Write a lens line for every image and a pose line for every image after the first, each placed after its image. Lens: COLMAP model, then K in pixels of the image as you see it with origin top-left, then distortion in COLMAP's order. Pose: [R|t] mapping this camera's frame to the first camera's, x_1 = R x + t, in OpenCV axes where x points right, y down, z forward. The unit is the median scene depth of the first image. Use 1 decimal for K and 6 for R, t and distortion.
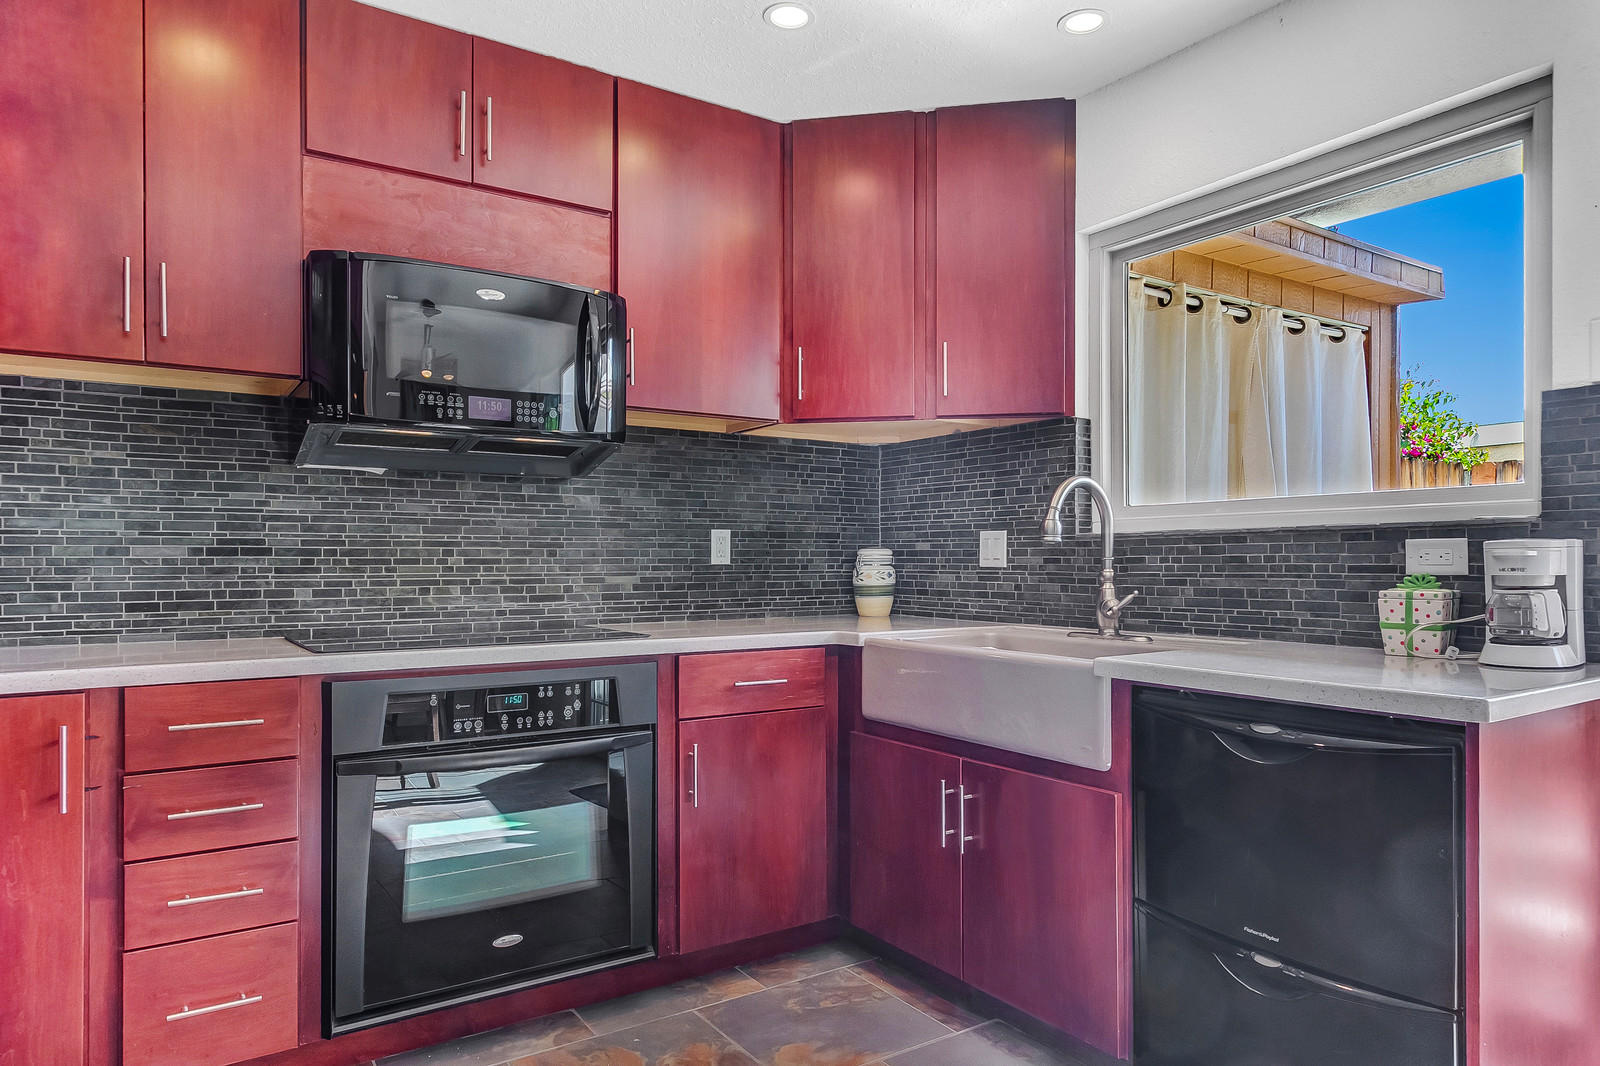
lens RADIAL K [[1040.7, 0, 802.7], [0, 1040.7, 545.0], [0, 0, 1]] dist [0.003536, -0.000019]
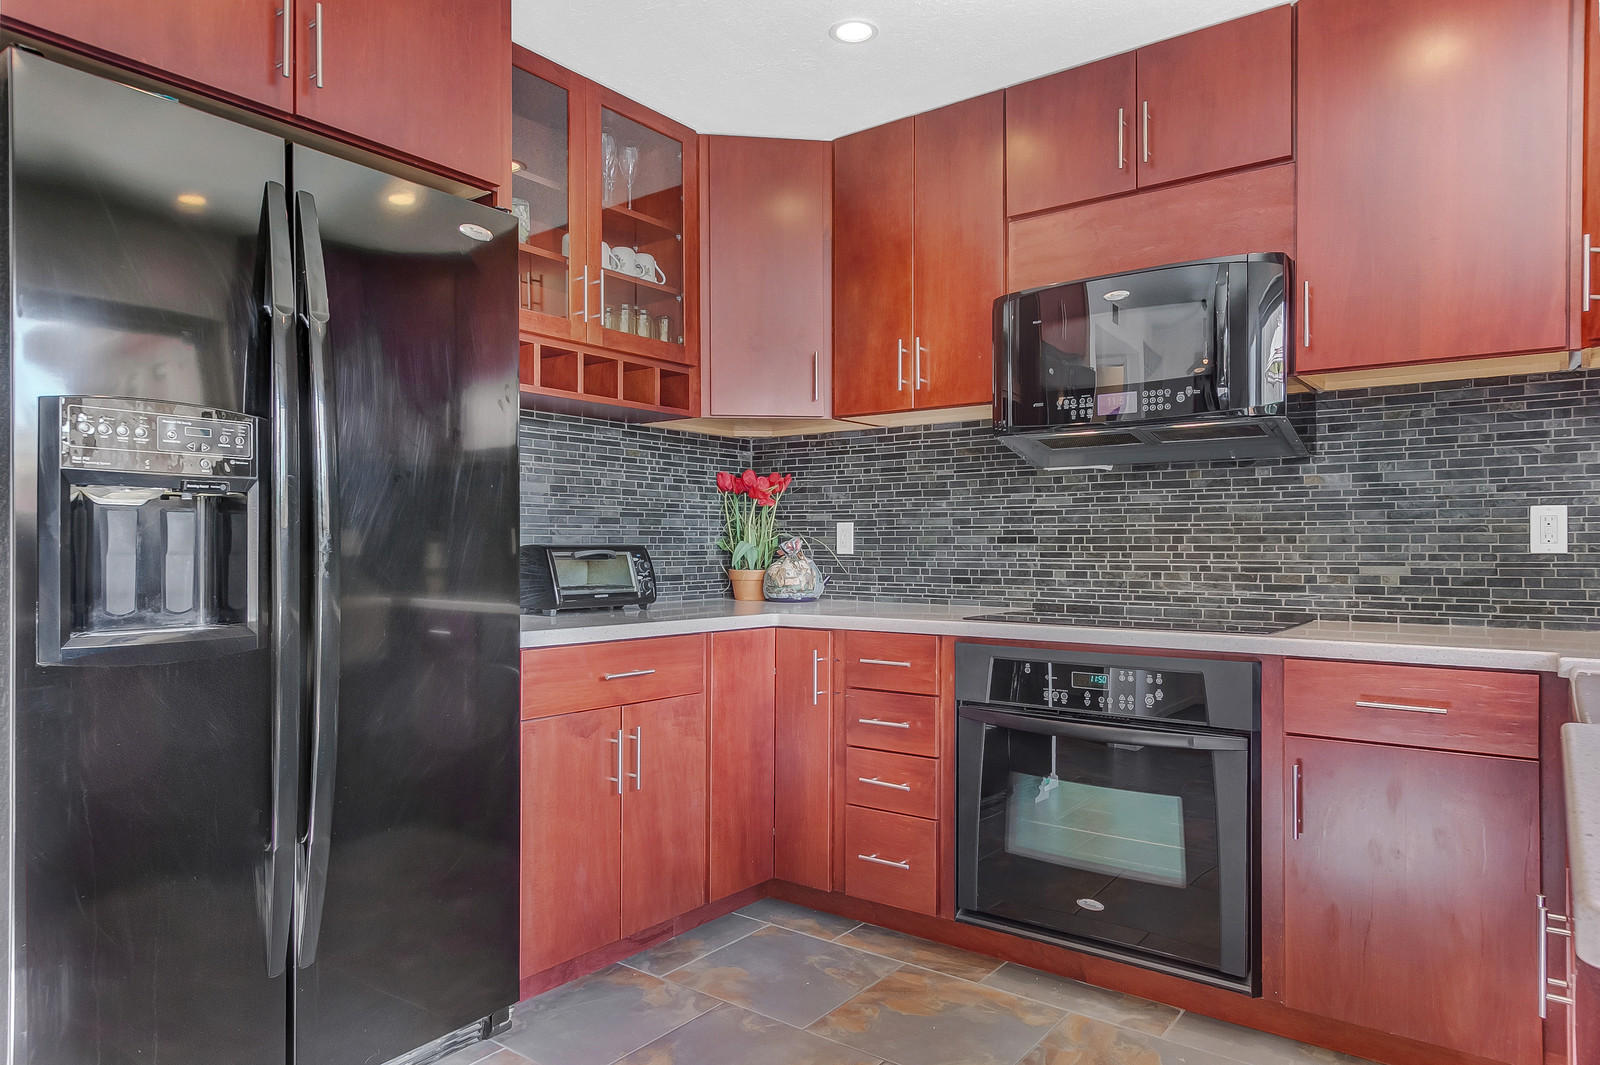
lens RADIAL K [[989.5, 0, 800.0], [0, 989.5, 532.5], [0, 0, 1]] dist [-0.000592, -0.000109]
pose [[0.313790, -0.012414, -0.949411, 0.510889], [0.012308, 0.999884, -0.009006, 0.004729], [0.949413, -0.008859, 0.313906, 0.351744]]
